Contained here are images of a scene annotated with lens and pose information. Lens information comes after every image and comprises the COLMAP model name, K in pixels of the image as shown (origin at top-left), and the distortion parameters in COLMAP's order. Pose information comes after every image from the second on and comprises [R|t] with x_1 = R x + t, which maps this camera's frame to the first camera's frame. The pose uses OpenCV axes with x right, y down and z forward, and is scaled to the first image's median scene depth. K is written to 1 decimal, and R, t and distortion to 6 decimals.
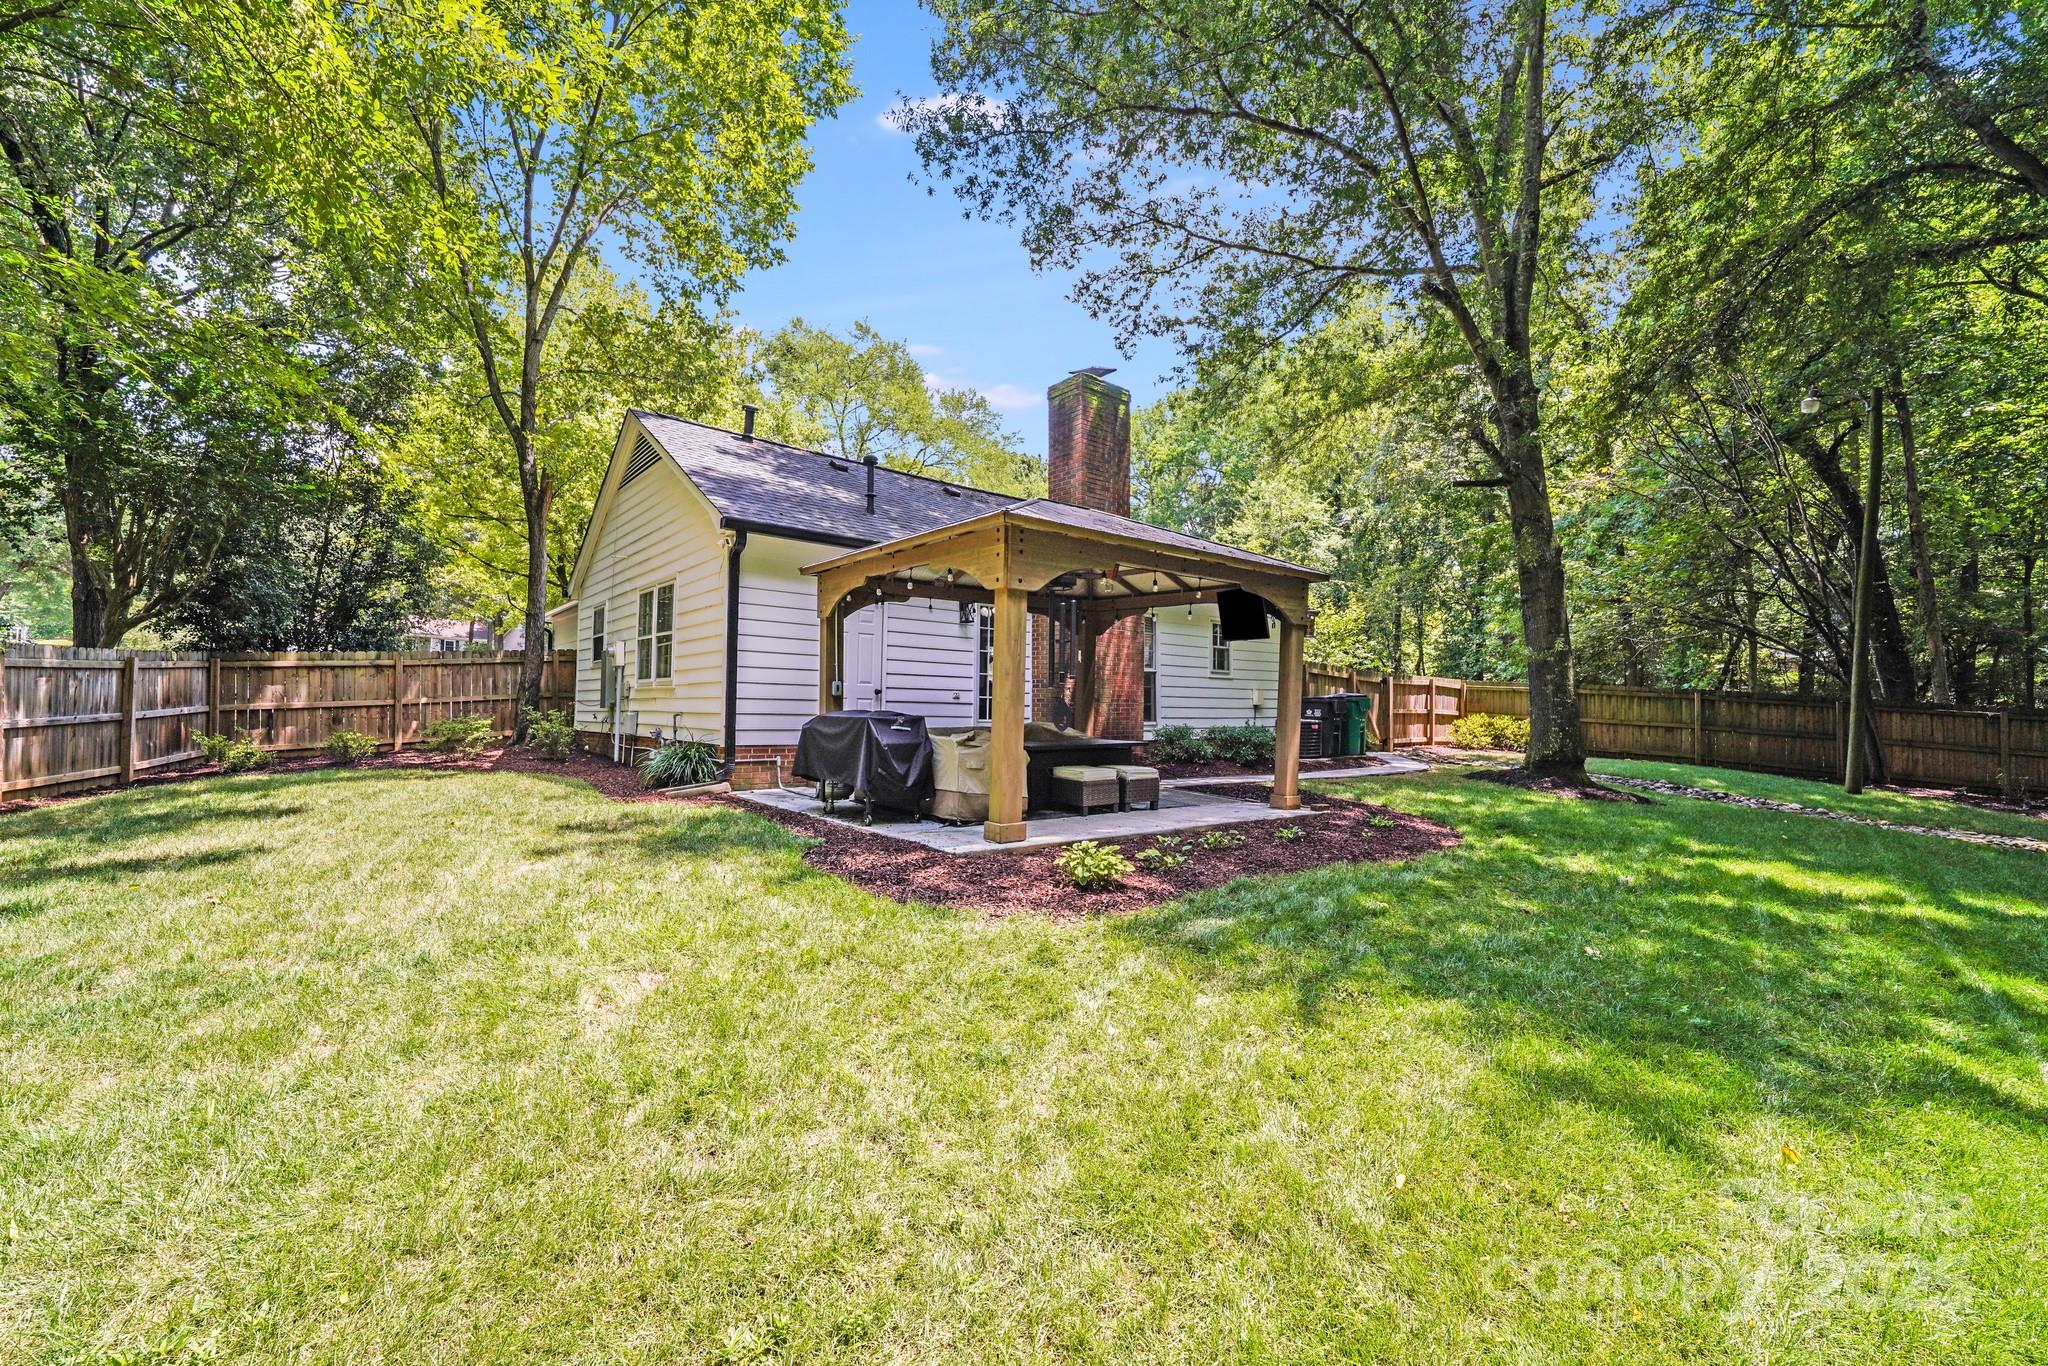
lens RADIAL K [[840.2, 0, 1093.9], [0, 840.2, 704.9], [0, 0, 1]] dist [-0.008587, -0.001498]
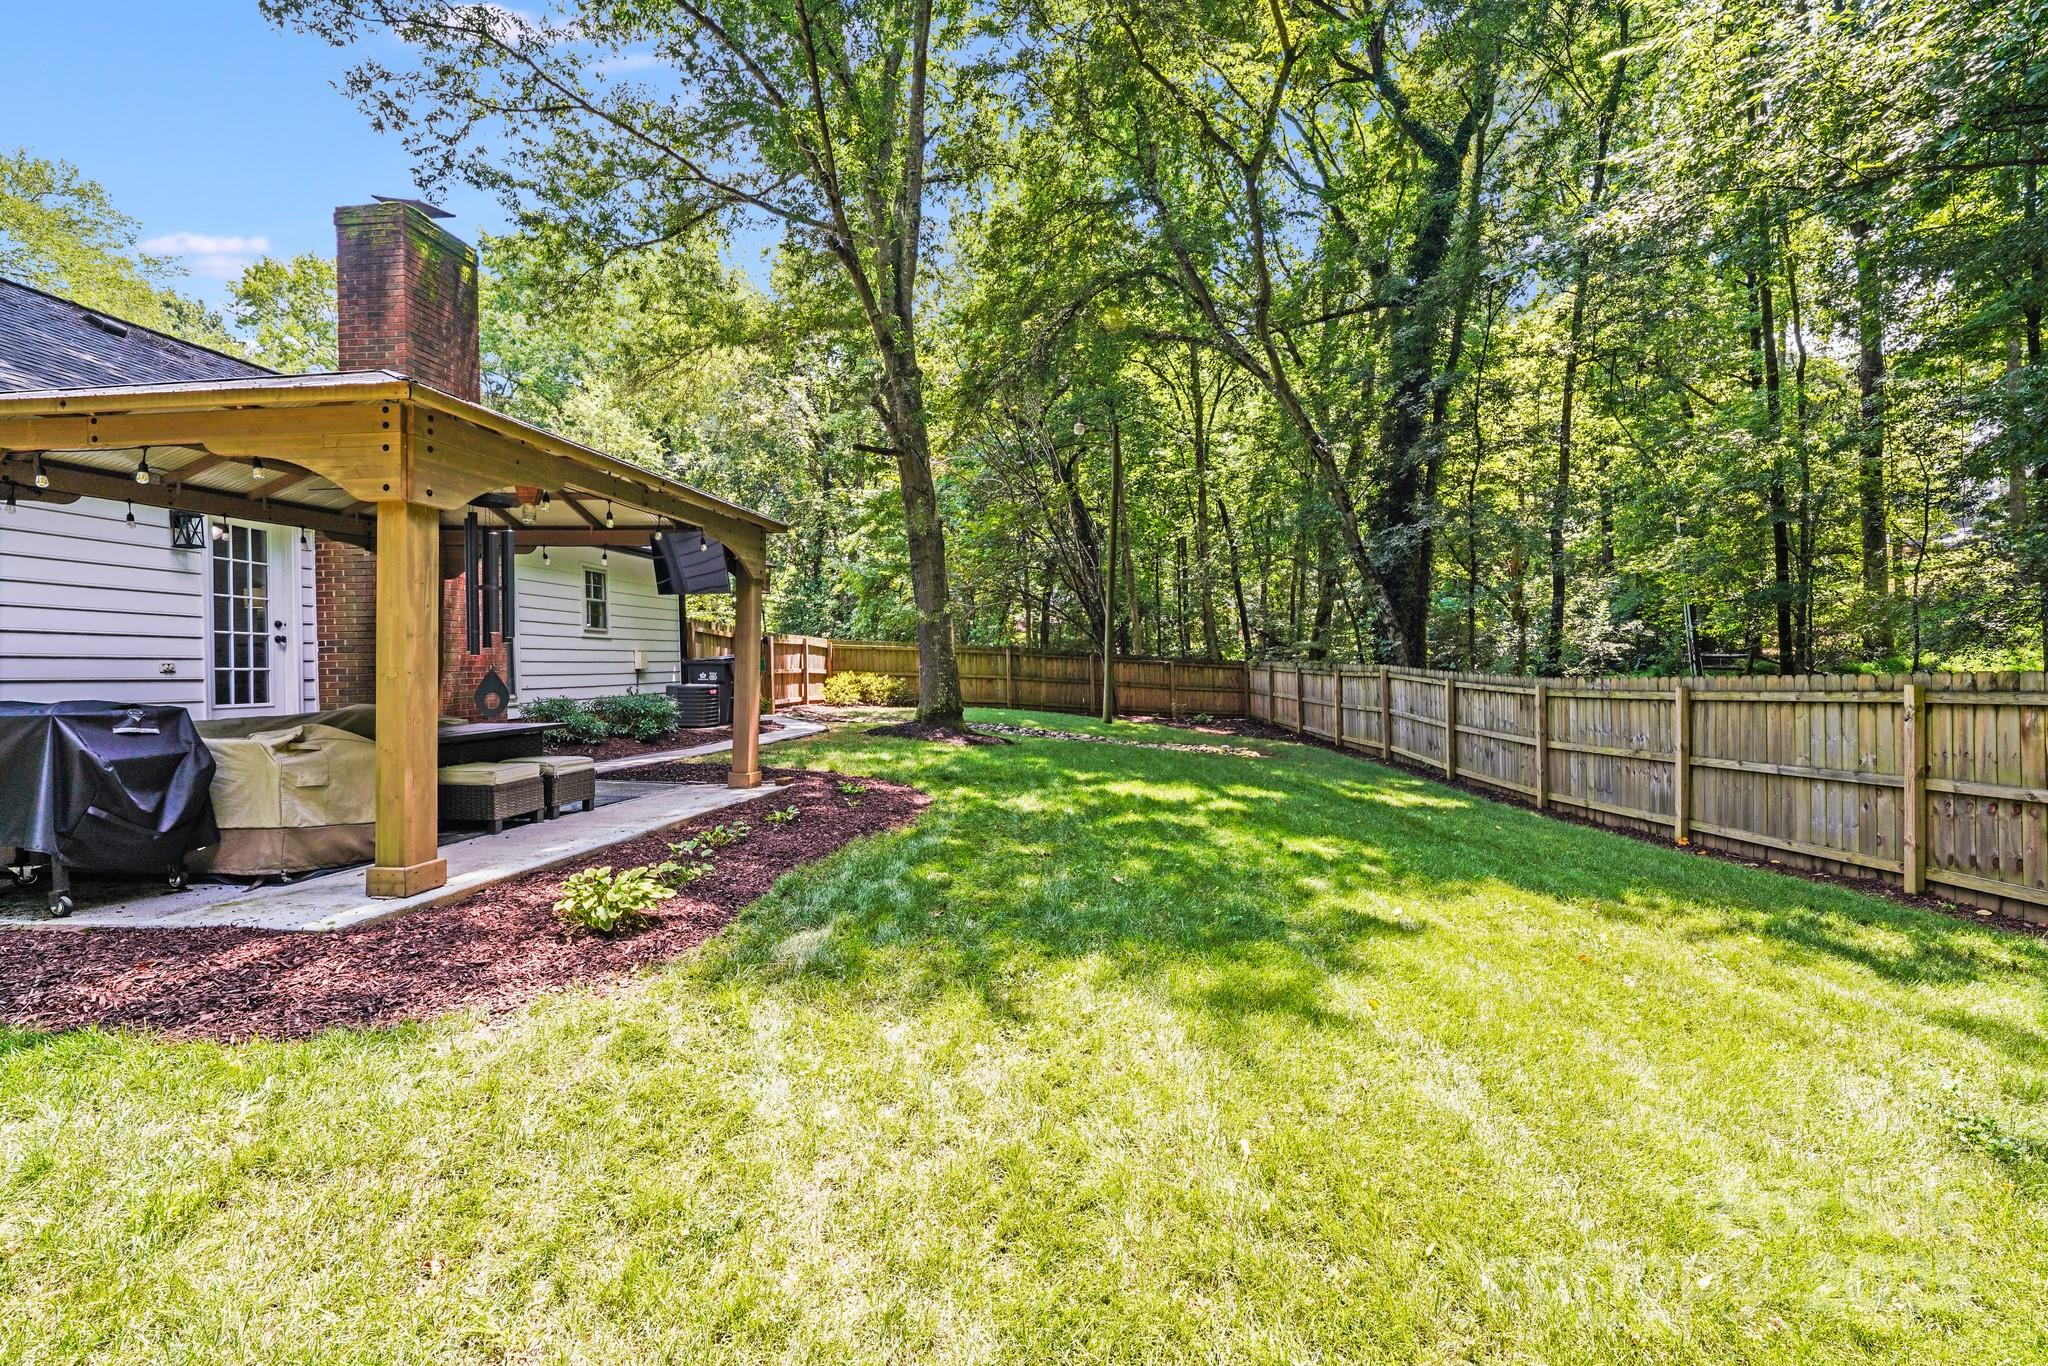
lens RADIAL K [[840.2, 0, 1046.0], [0, 840.2, 668.1], [0, 0, 1]] dist [-0.008587, -0.001498]
pose [[0.703661, -0.025822, 0.710066, -0.138168], [0.020396, 0.999662, 0.016141, -0.007182], [-0.710243, 0.003125, 0.703950, 0.127148]]
